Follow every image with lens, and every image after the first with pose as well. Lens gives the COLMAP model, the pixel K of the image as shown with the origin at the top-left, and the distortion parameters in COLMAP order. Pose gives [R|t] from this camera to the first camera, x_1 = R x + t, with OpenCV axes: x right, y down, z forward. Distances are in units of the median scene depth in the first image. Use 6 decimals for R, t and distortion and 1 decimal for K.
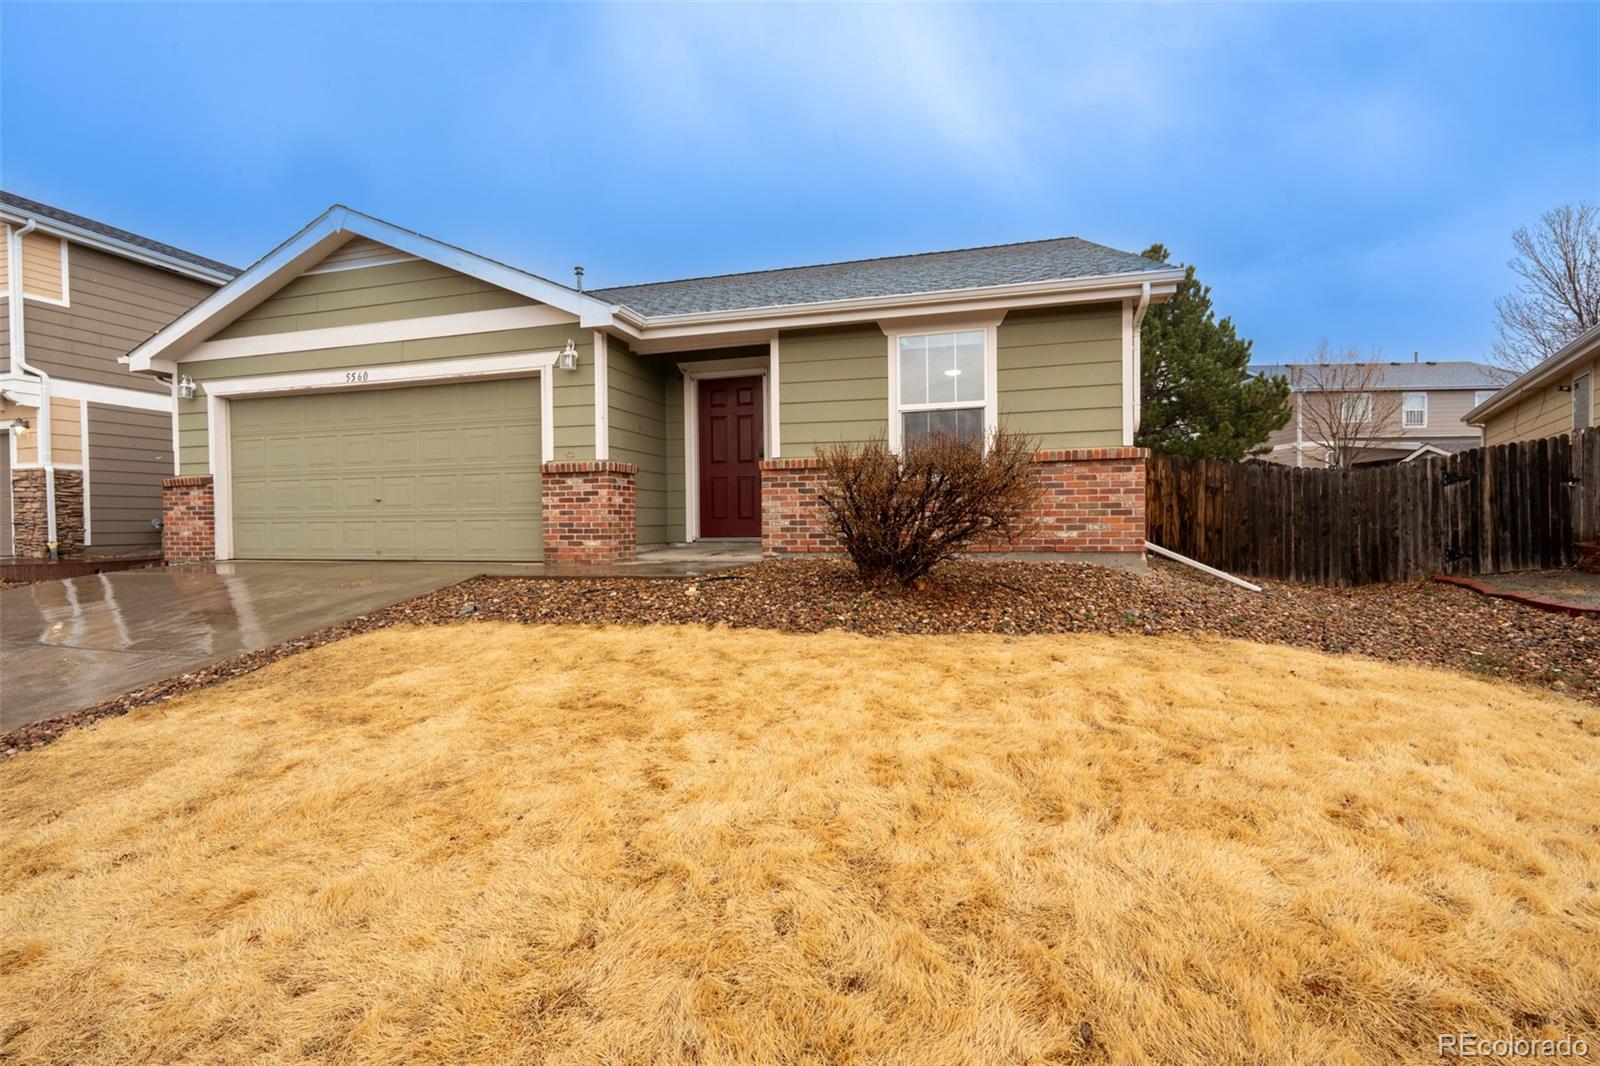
lens RADIAL K [[718.3, 0, 793.2], [0, 718.3, 533.0], [0, 0, 1]] dist [-0.011263, 0.001230]
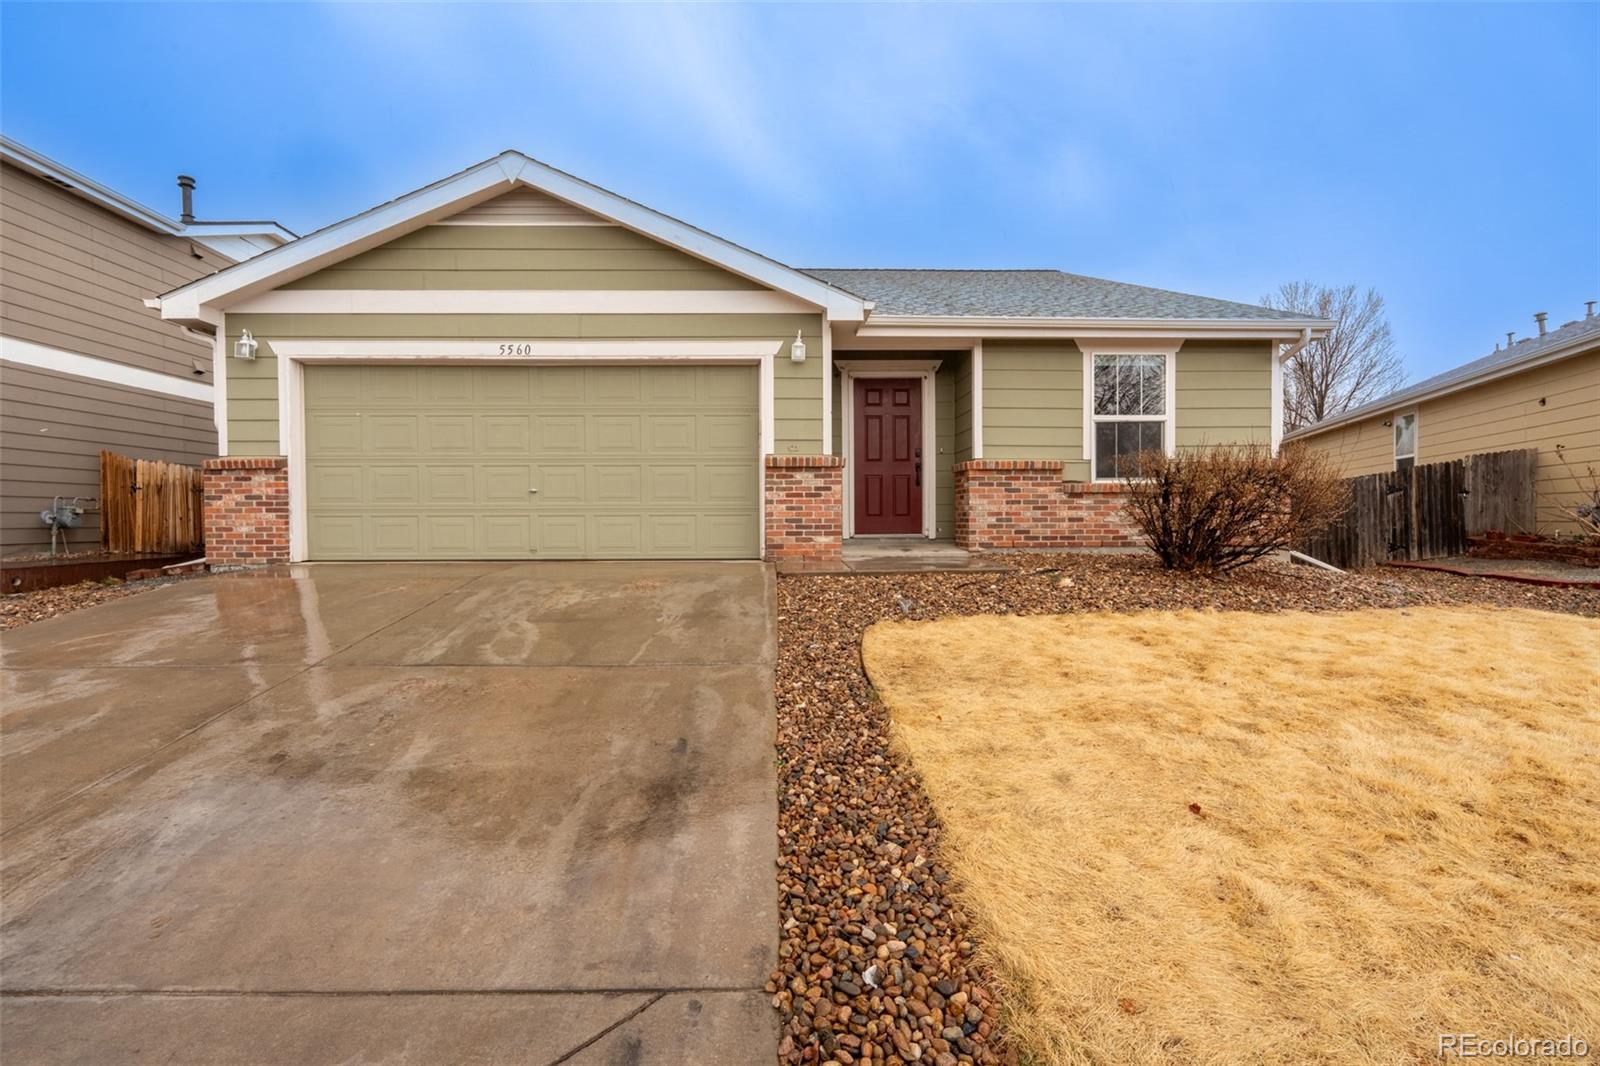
lens RADIAL K [[718.3, 0, 793.2], [0, 718.3, 533.0], [0, 0, 1]] dist [-0.011263, 0.001230]
pose [[0.953996, 0.000077, 0.299819, -0.598406], [-0.000513, 0.999999, 0.001375, 0.004114], [-0.299818, -0.001466, 0.953995, 0.069659]]
